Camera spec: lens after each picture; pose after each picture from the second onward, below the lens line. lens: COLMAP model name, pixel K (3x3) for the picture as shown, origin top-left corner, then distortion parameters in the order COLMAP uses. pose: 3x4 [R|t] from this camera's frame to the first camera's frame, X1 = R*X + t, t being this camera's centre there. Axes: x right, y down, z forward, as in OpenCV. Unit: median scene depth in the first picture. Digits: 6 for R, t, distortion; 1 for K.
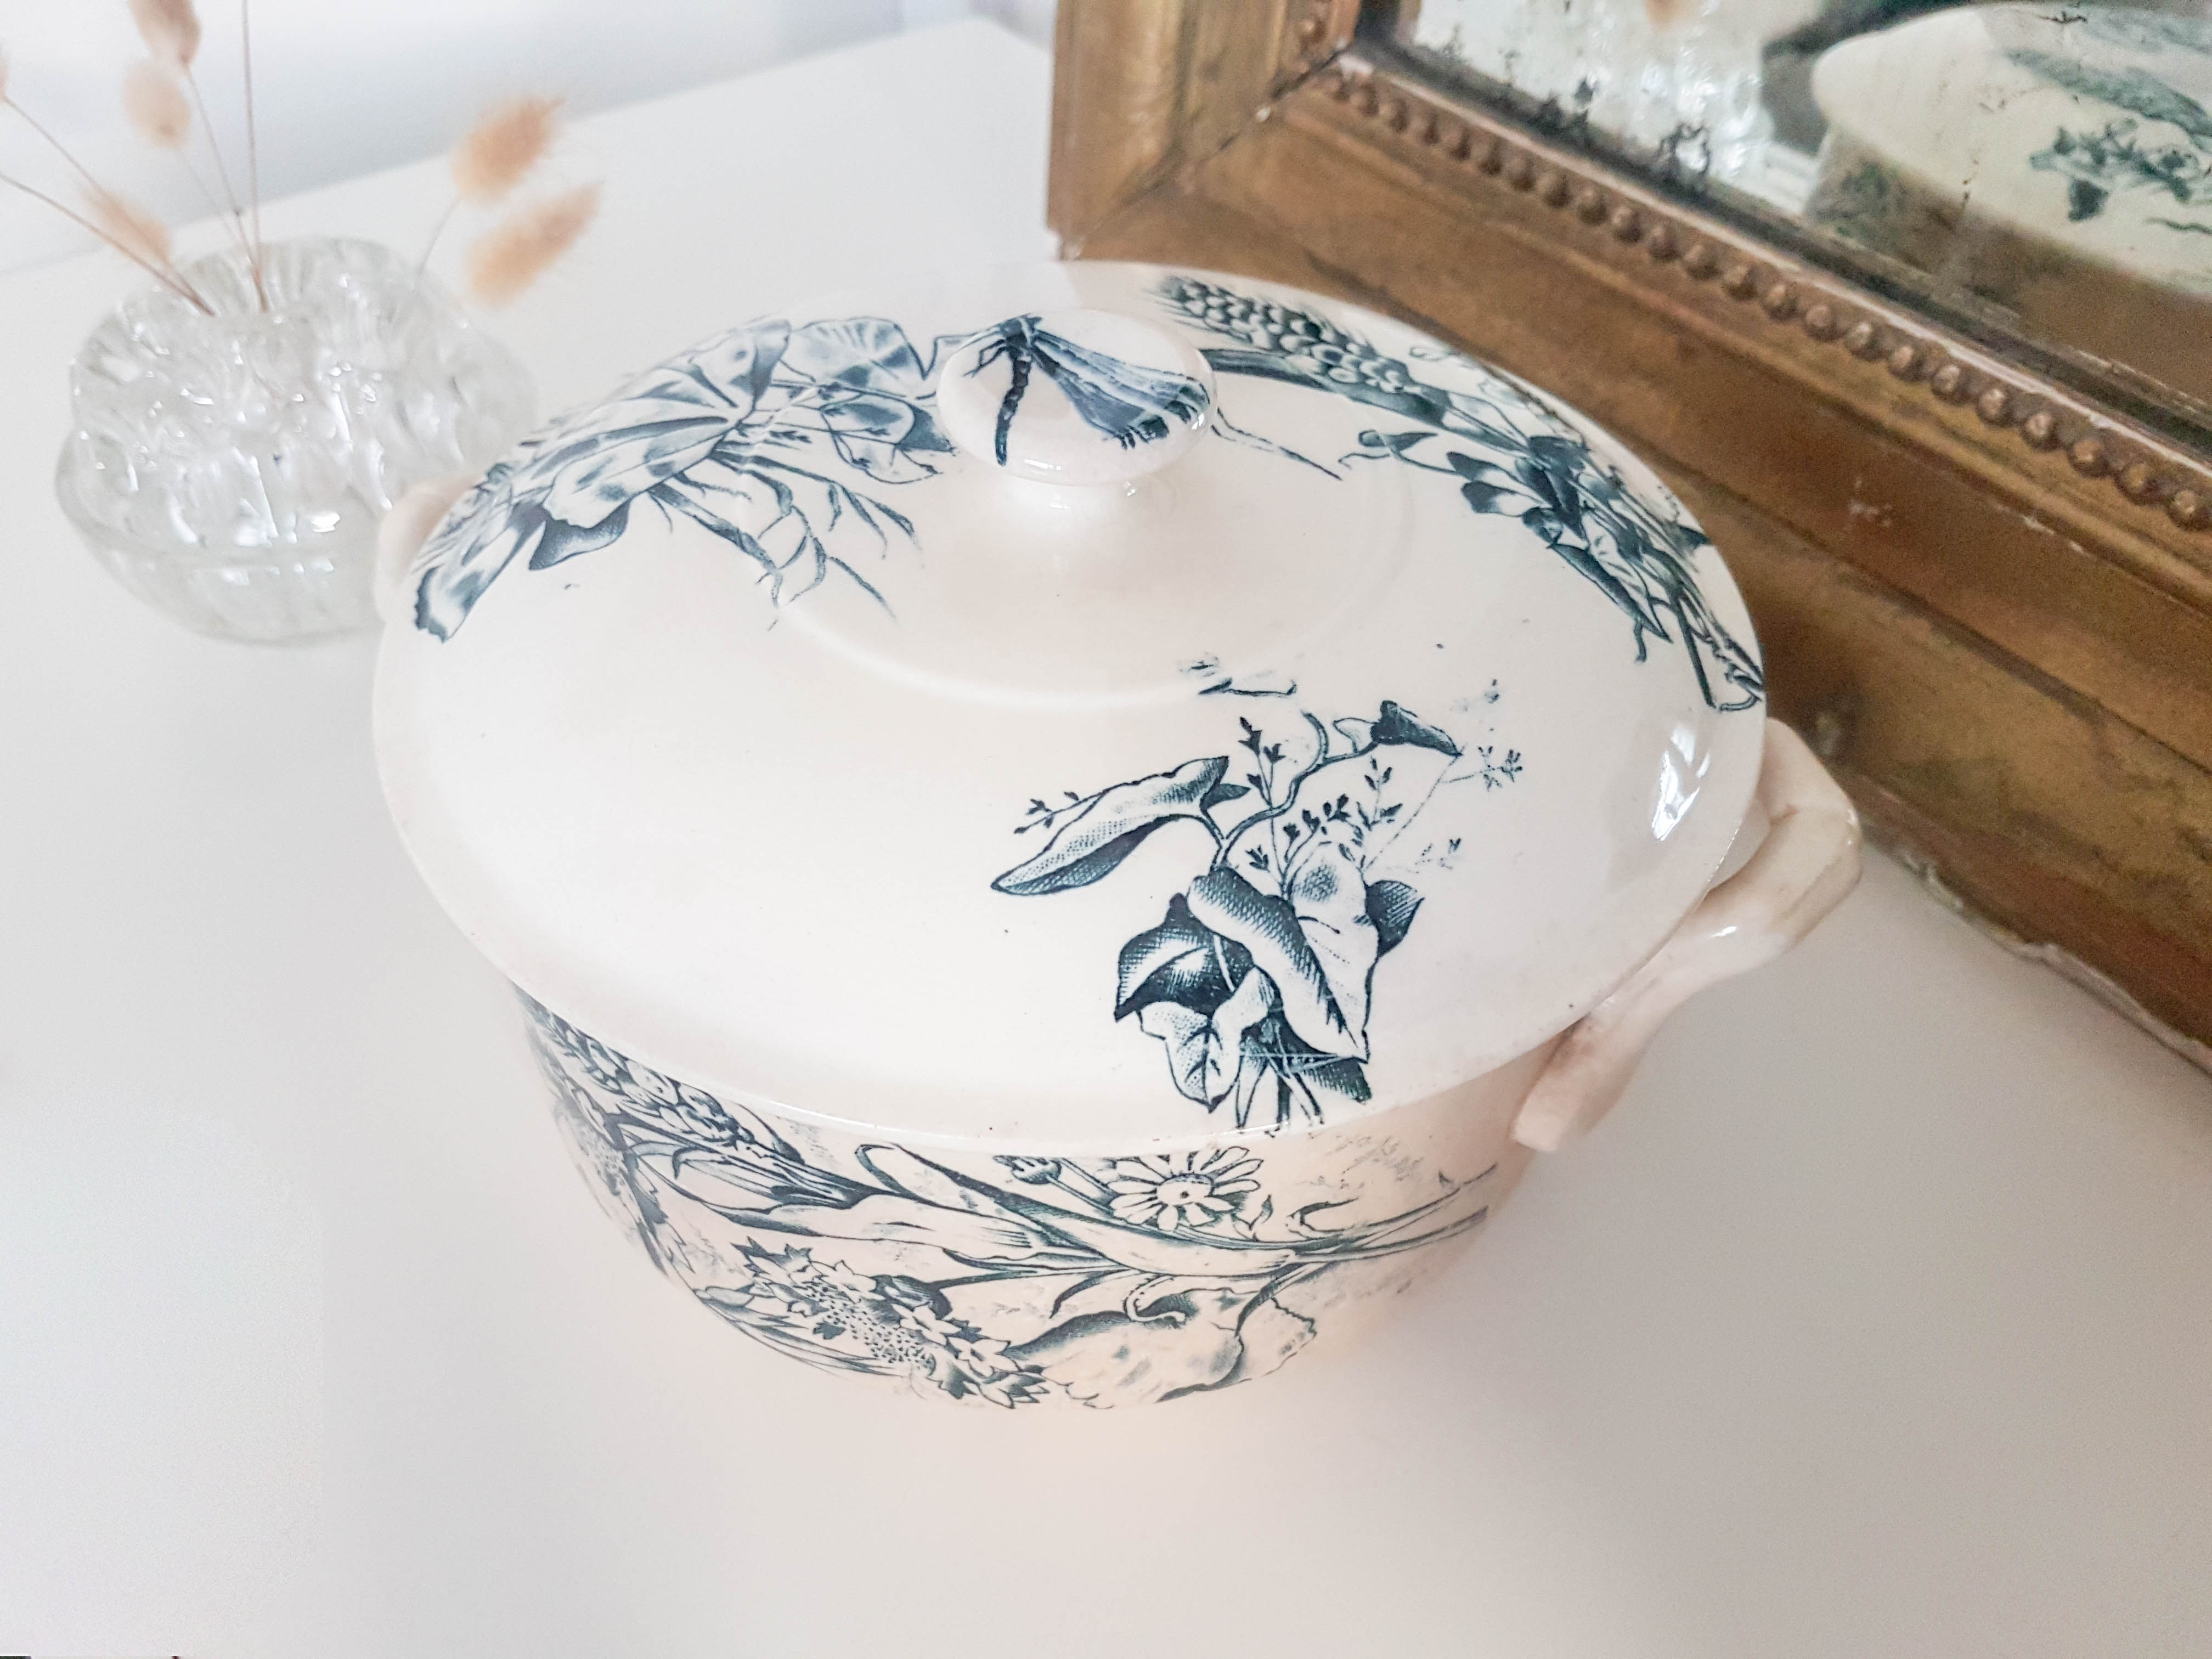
lens RADIAL K [[1740.6, 0, 1073.8], [0, 1740.6, 855.9], [0, 0, 1]] dist [0.283171, -0.686348]
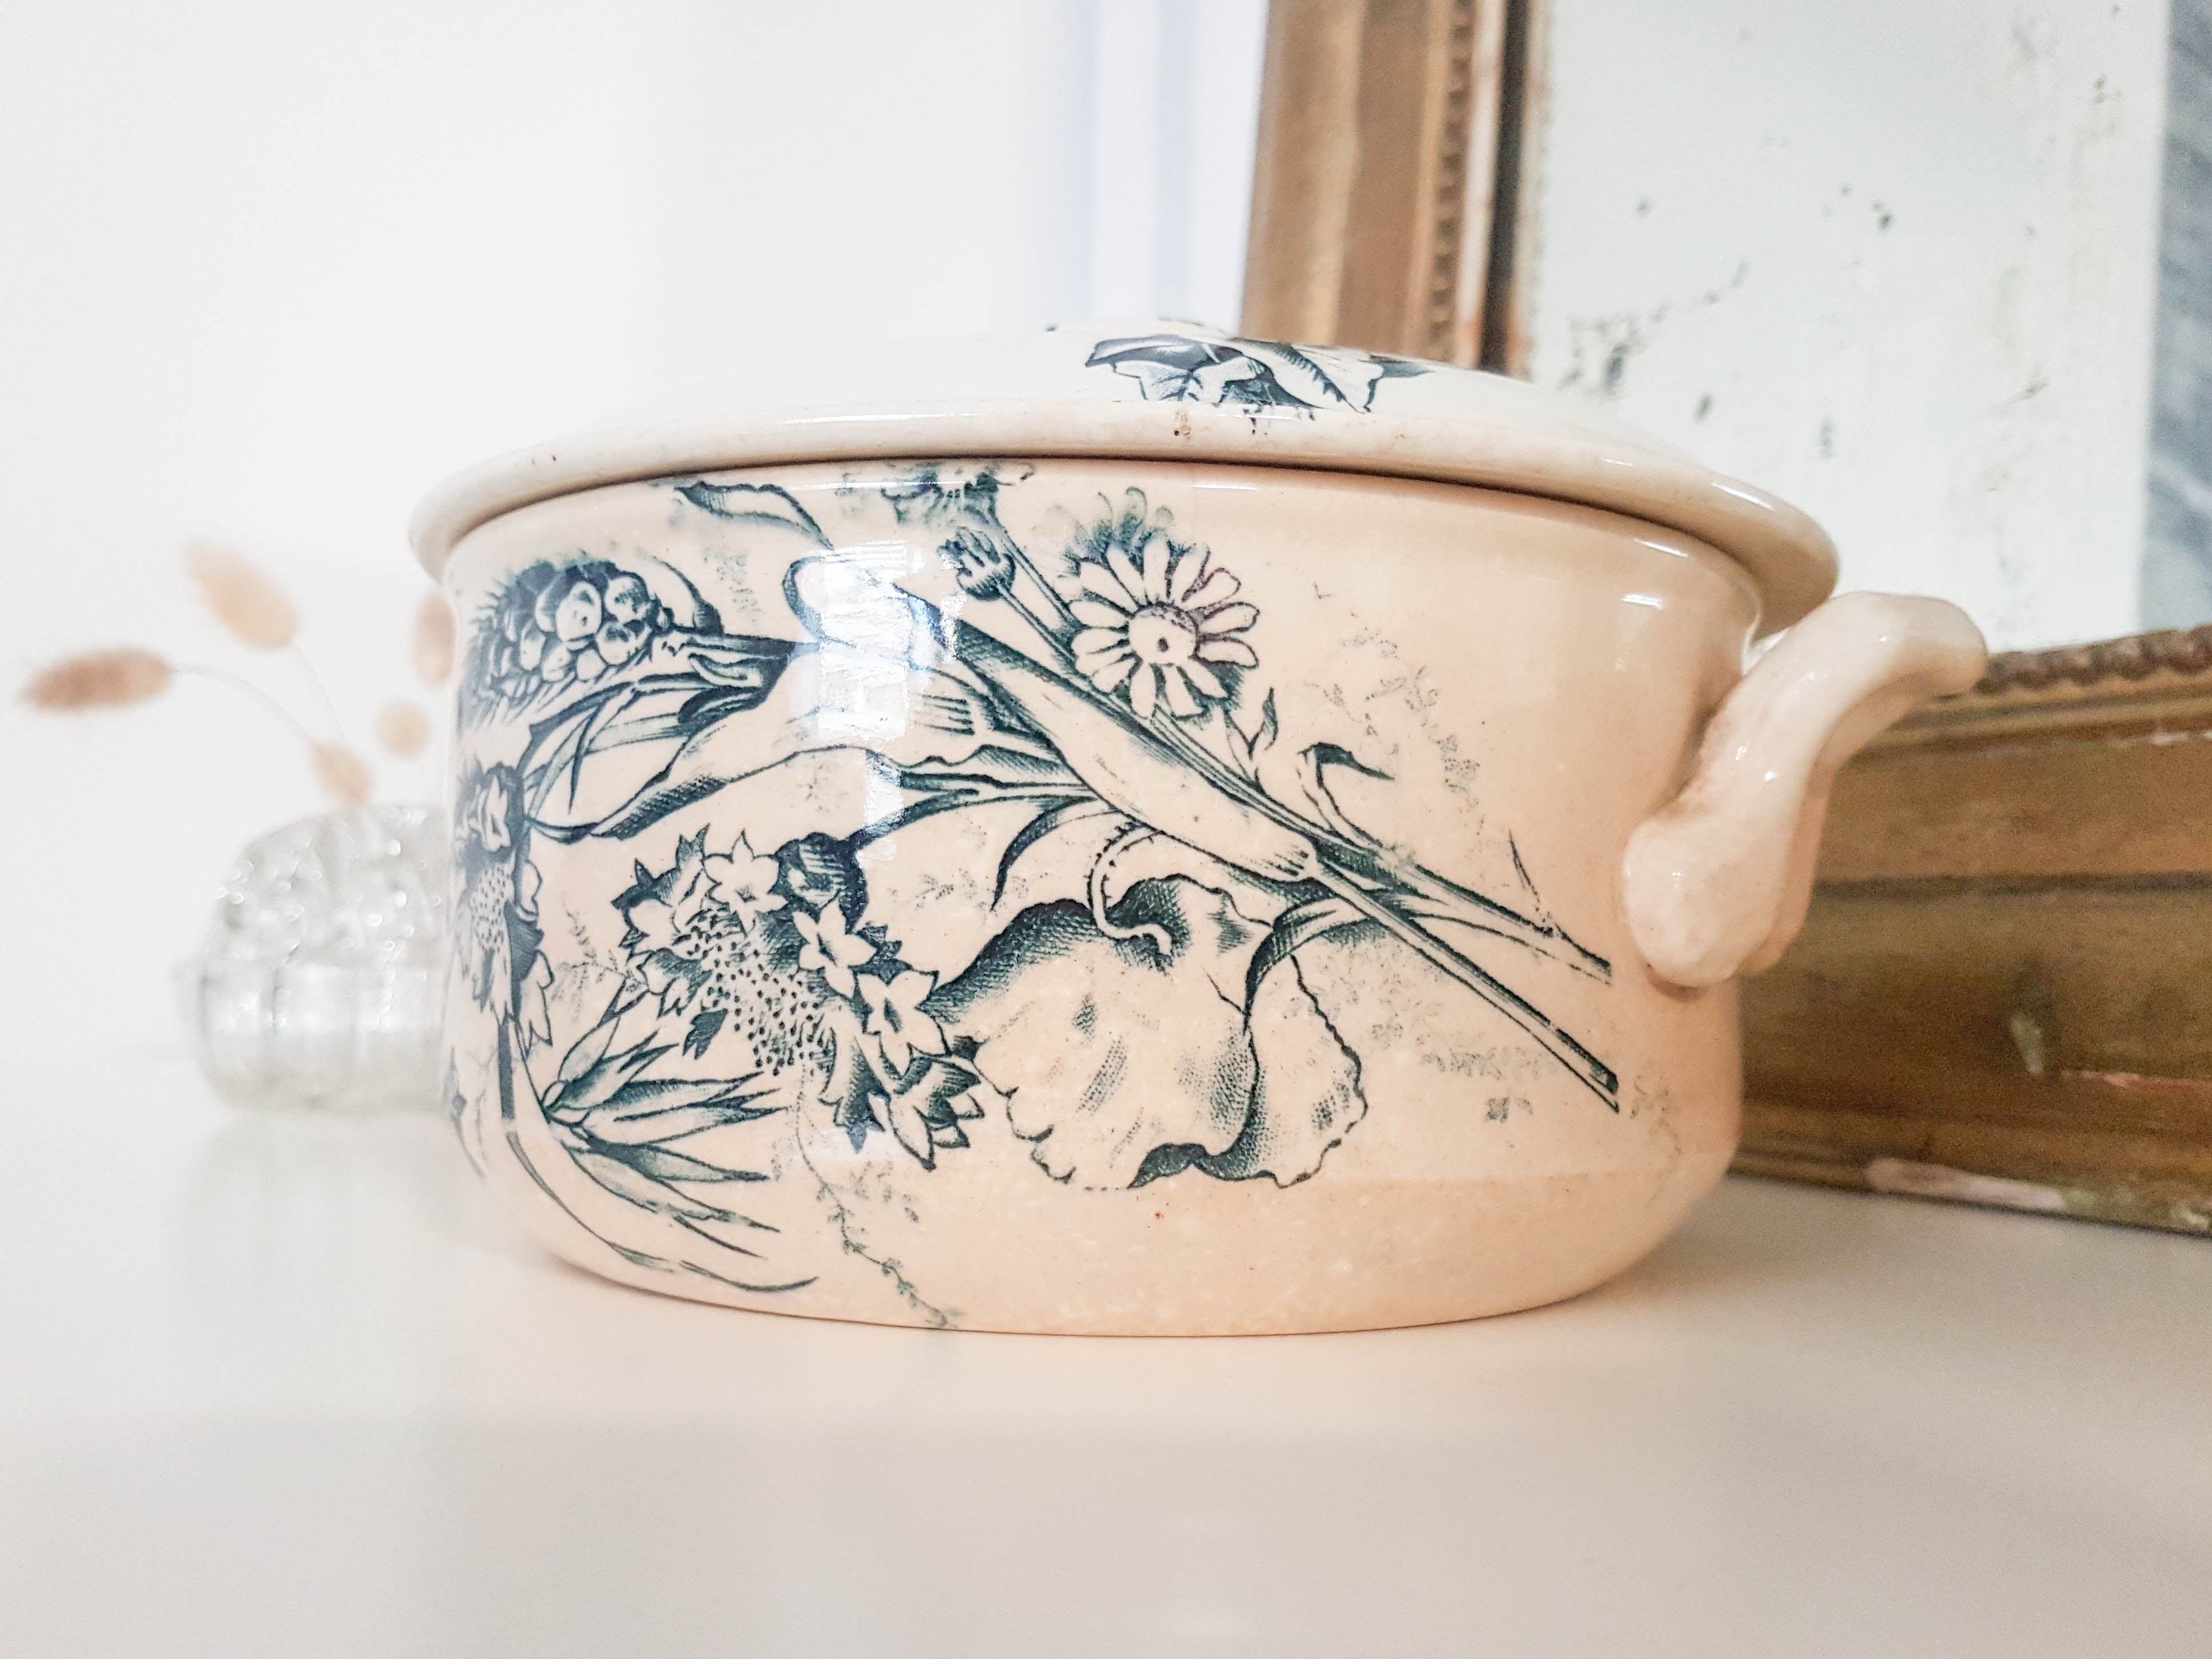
lens RADIAL K [[1813.0, 0, 1074.4], [0, 1813.0, 847.4], [0, 0, 1]] dist [0.281496, -0.583313]
pose [[0.992500, 0.016183, -0.121166, 0.121366], [-0.101374, 0.662859, -0.741850, 0.855430], [0.068311, 0.748569, 0.659528, 0.484964]]
